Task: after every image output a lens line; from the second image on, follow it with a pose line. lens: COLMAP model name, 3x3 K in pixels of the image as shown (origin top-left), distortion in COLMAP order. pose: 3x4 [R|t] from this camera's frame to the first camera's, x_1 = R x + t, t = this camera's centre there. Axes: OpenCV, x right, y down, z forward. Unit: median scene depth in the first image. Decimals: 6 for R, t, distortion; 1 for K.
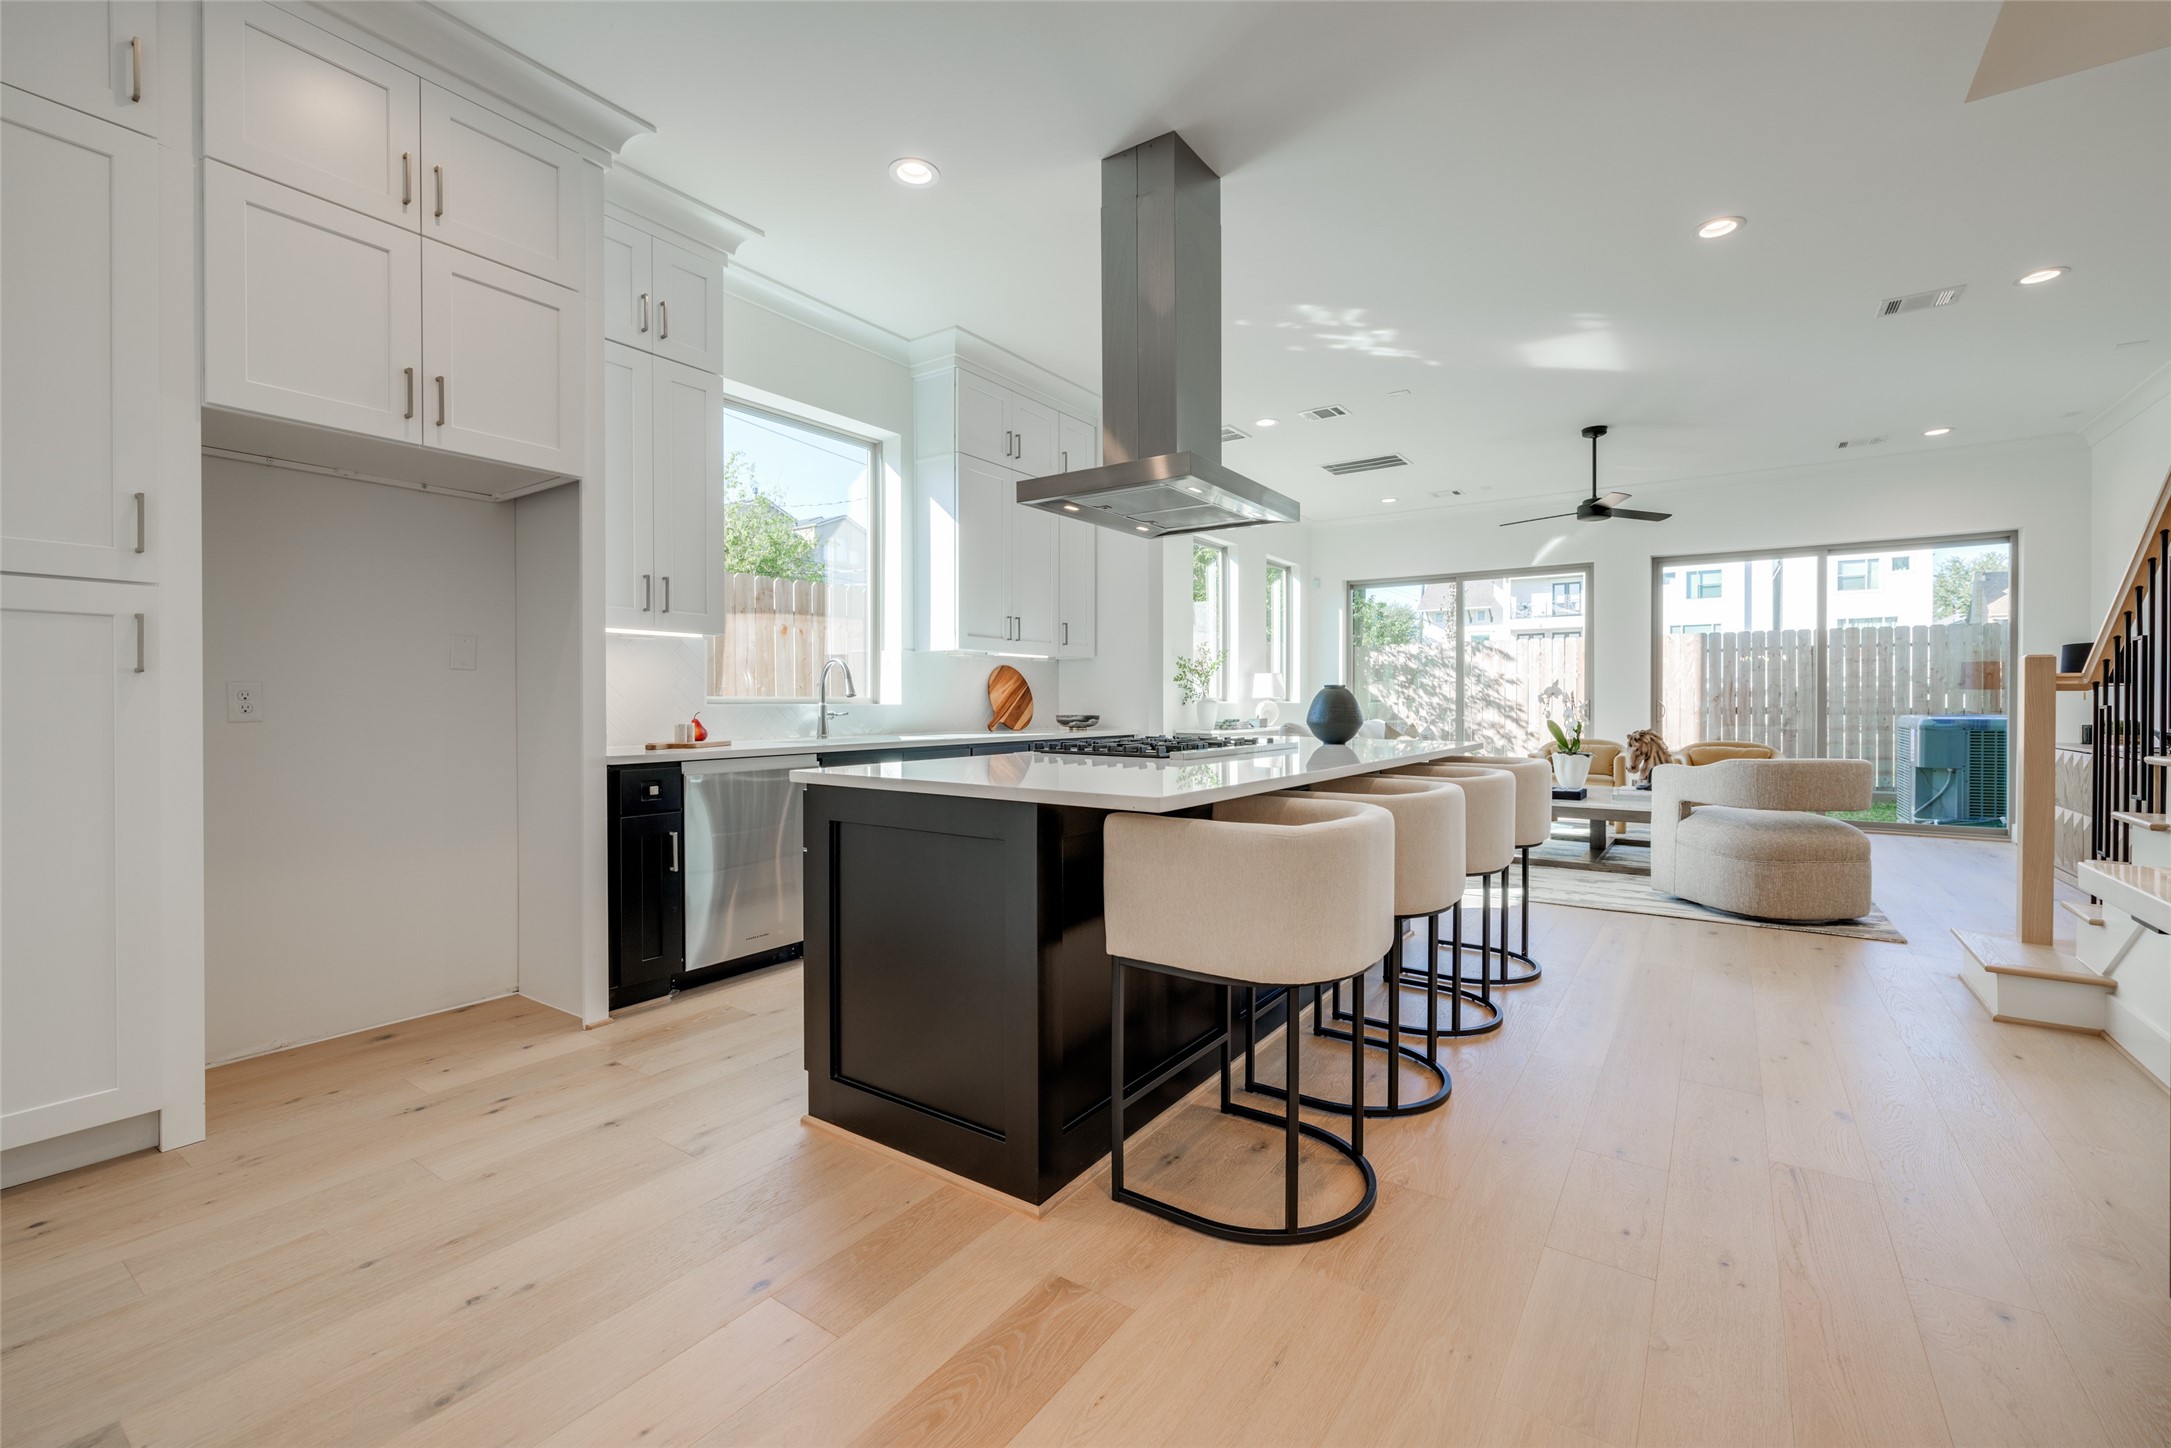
lens RADIAL K [[911.9, 0, 1099.3], [0, 911.9, 714.7], [0, 0, 1]] dist [0.000815, -0.001193]
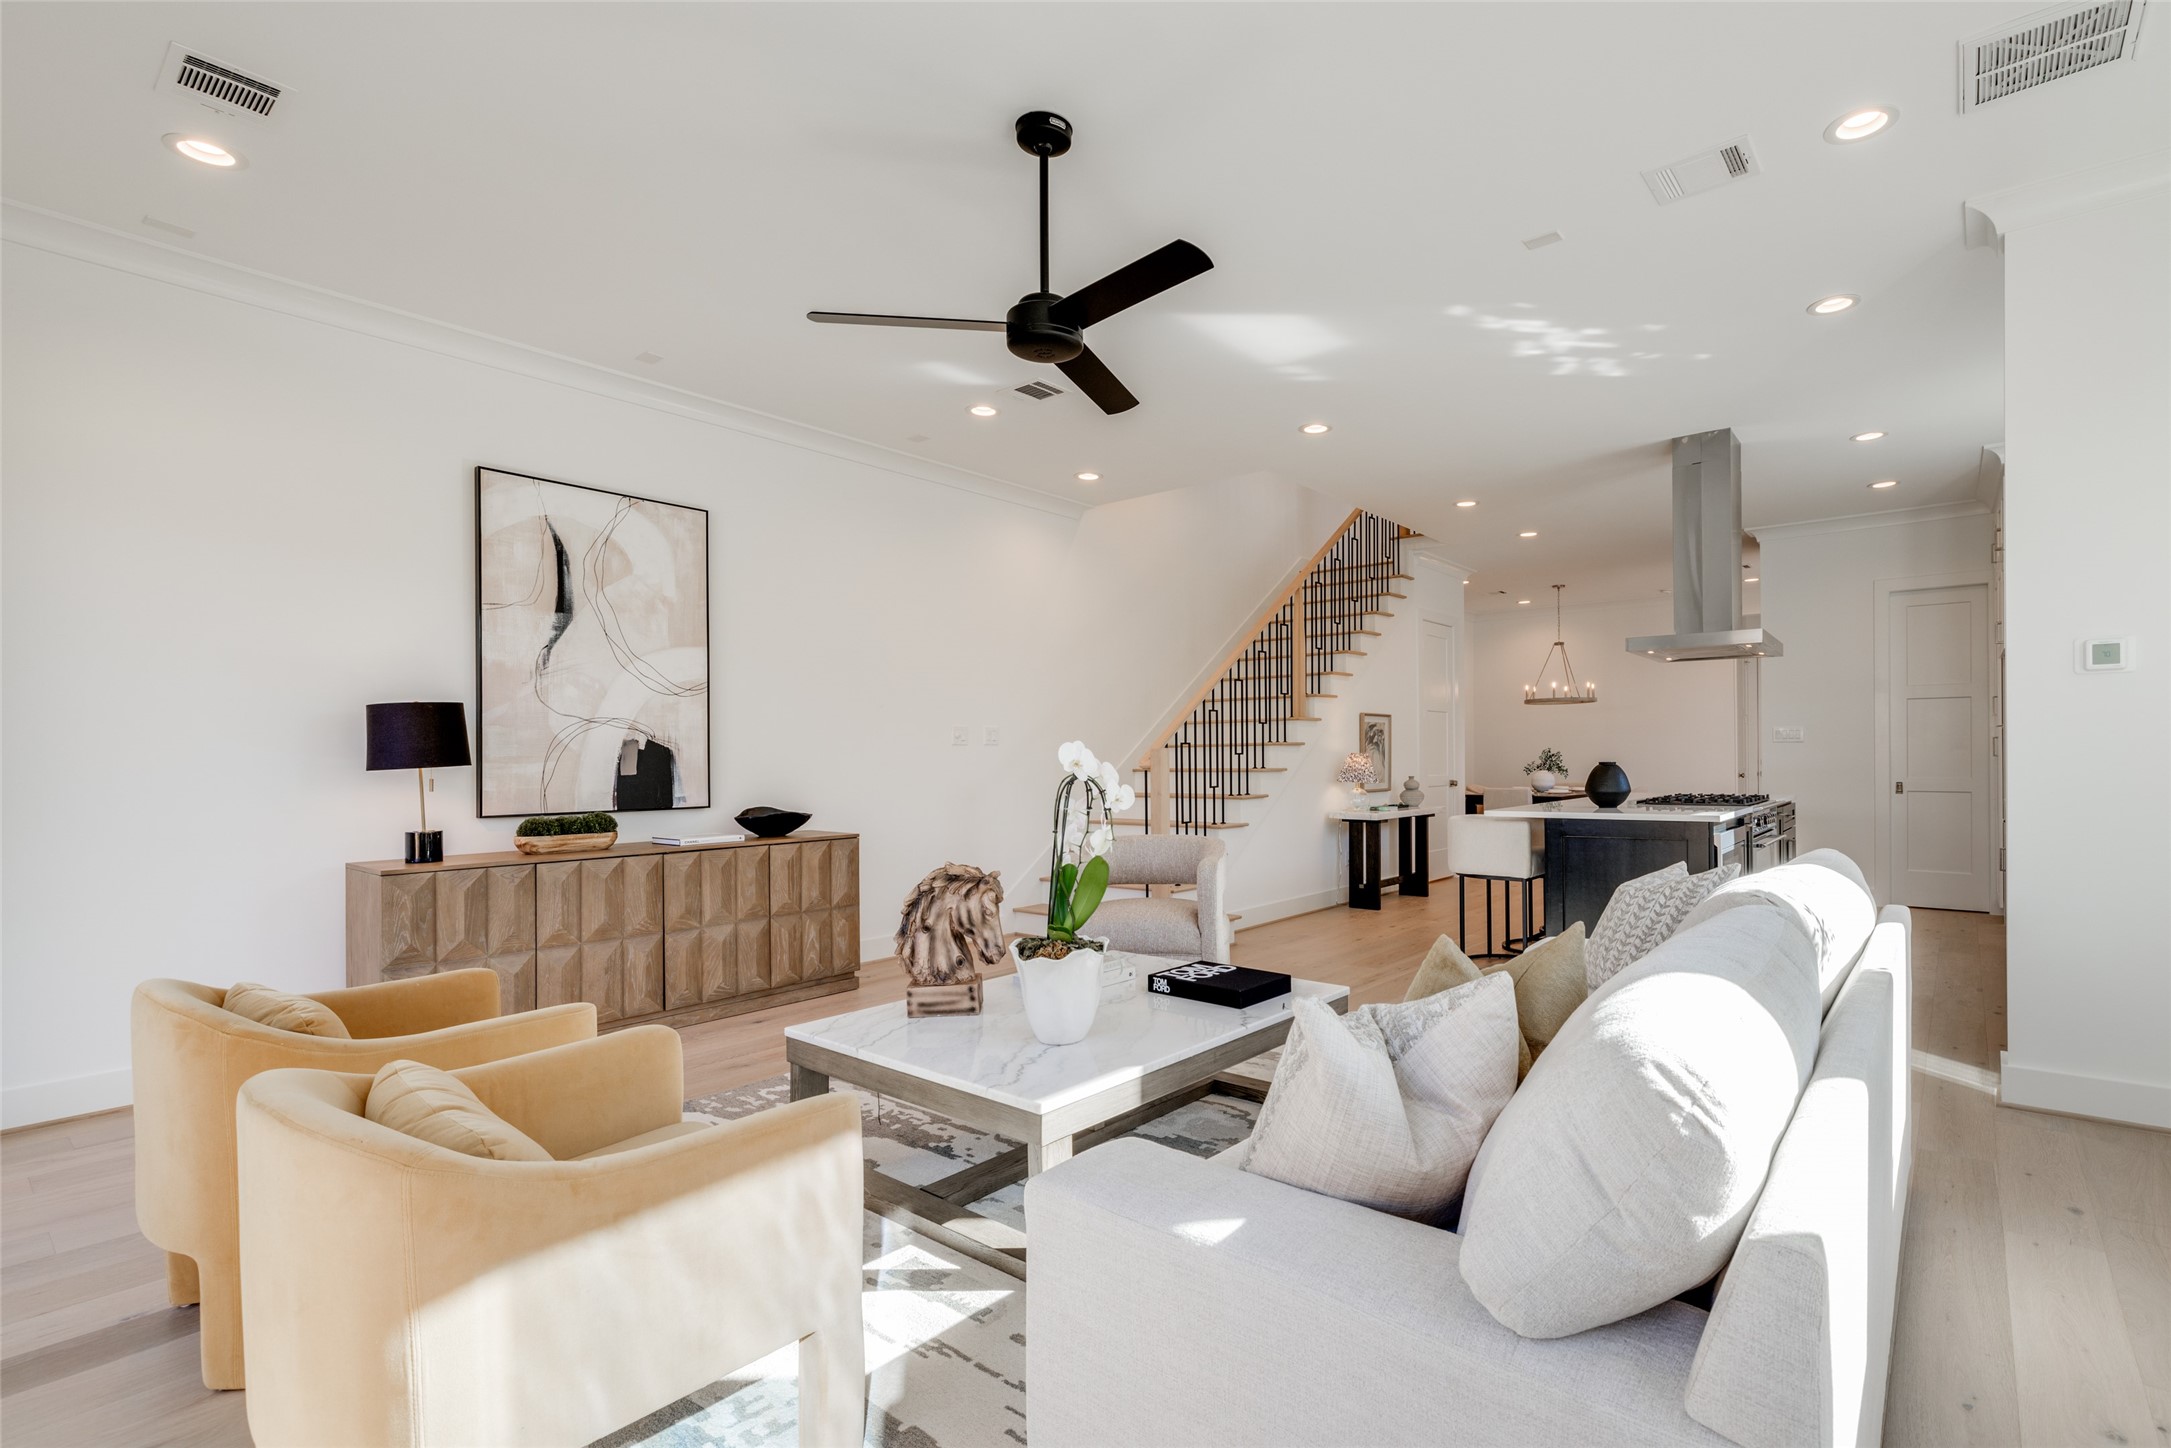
lens RADIAL K [[987.7, 0, 1181.7], [0, 987.7, 761.3], [0, 0, 1]] dist [-0.008340, -0.000893]
pose [[-0.998114, 0.010223, 0.060532, 0.396334], [0.011323, 0.999776, 0.017858, -0.033159], [-0.060336, 0.018509, -0.998006, 1.242251]]
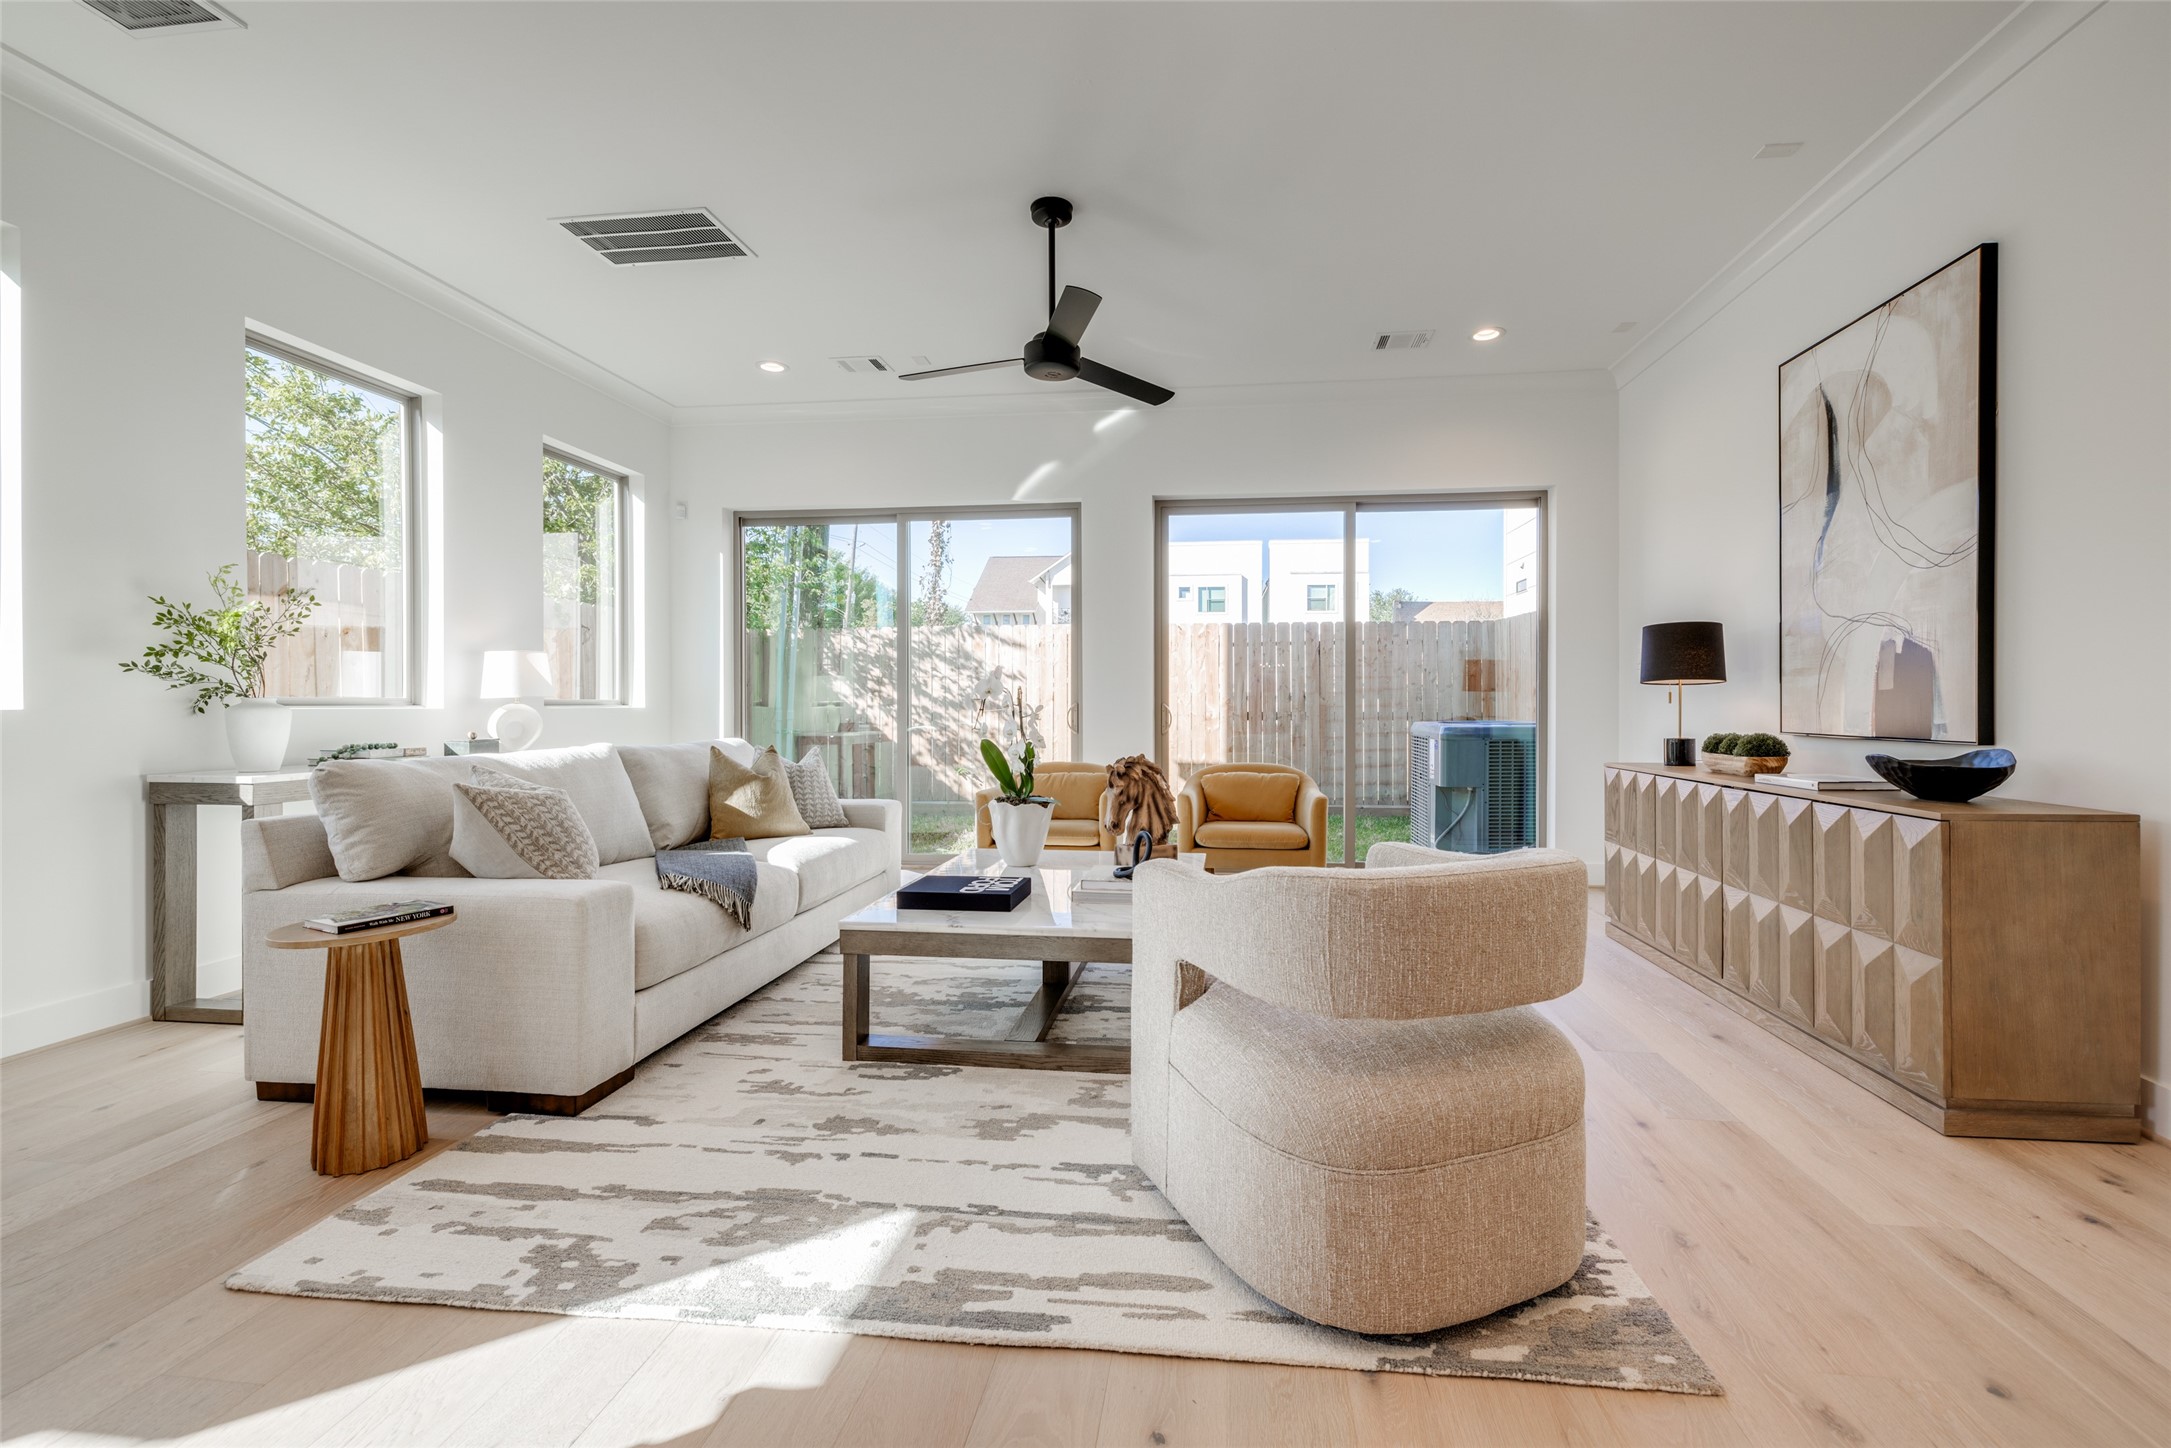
lens RADIAL K [[911.9, 0, 1127.9], [0, 911.9, 708.4], [0, 0, 1]] dist [0.000815, -0.001193]
pose [[0.880774, -0.001708, 0.473533, 0.279902], [0.006034, 0.999953, -0.007616, -0.007455], [-0.473498, 0.009565, 0.880743, 0.430985]]
